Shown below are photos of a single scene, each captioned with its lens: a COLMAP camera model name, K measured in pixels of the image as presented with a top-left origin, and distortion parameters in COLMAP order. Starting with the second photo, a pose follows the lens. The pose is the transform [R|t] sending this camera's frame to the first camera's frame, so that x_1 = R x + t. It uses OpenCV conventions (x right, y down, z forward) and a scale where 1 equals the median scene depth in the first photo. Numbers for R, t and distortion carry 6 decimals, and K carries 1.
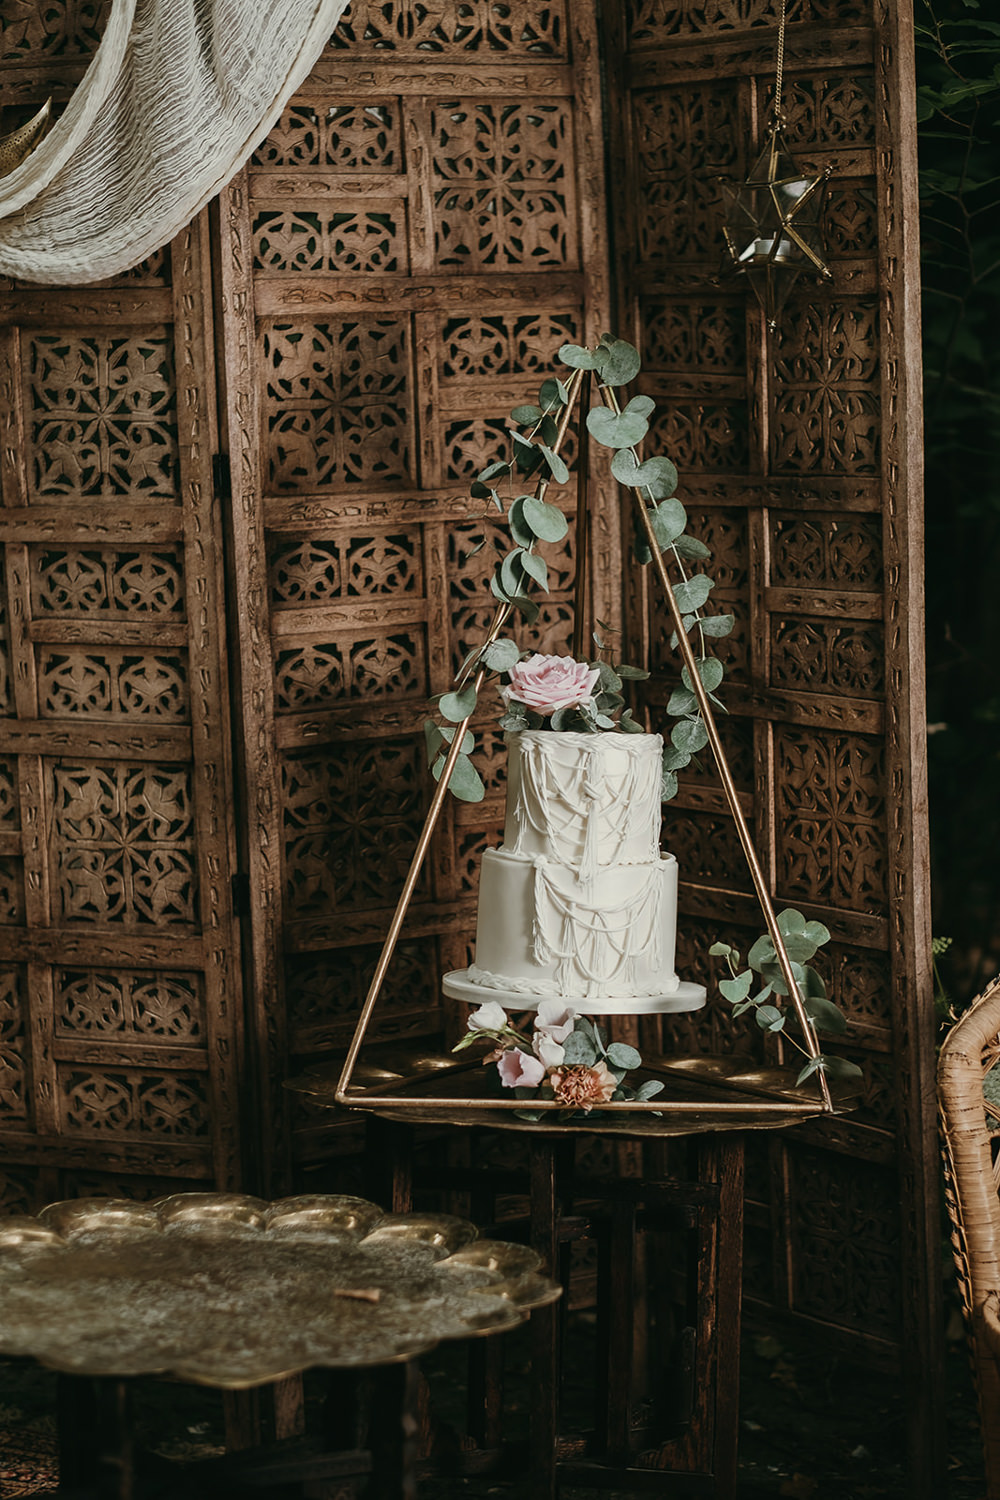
lens RADIAL K [[3653.2, 0, 500.0], [0, 3653.2, 750.0], [0, 0, 1]] dist [0.108153, -1.490525]
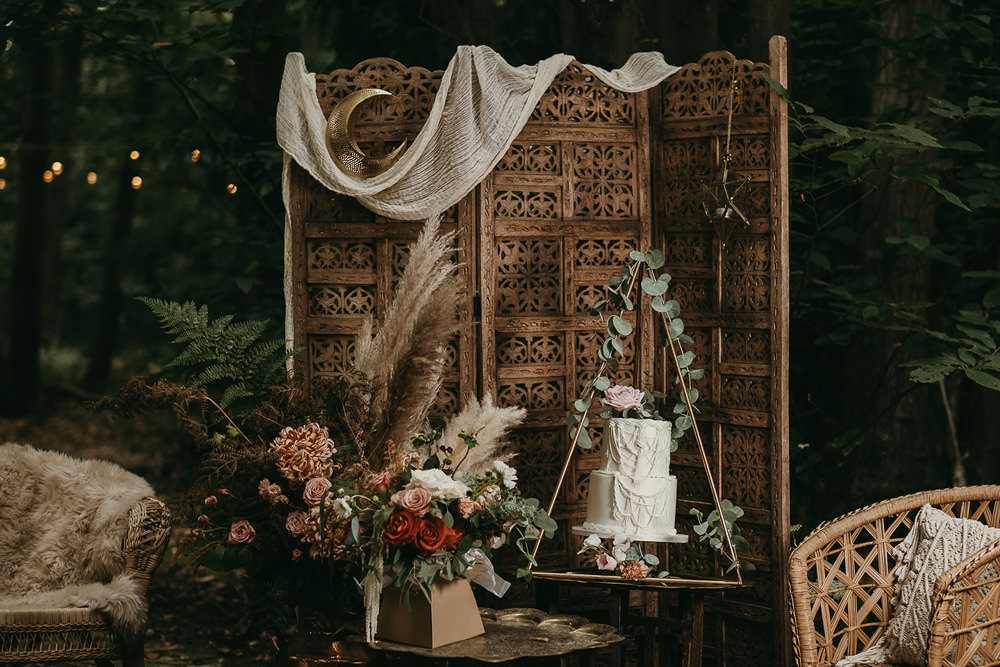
lens RADIAL K [[2435.4, 0, 532.5], [0, 2435.4, 315.7], [0, 0, 1]] dist [0.108153, -1.490525]
pose [[0.999588, 0.024866, -0.014311, -0.020633], [-0.026114, 0.995141, -0.094933, 0.071634], [0.011881, 0.095268, 0.995381, -0.486646]]
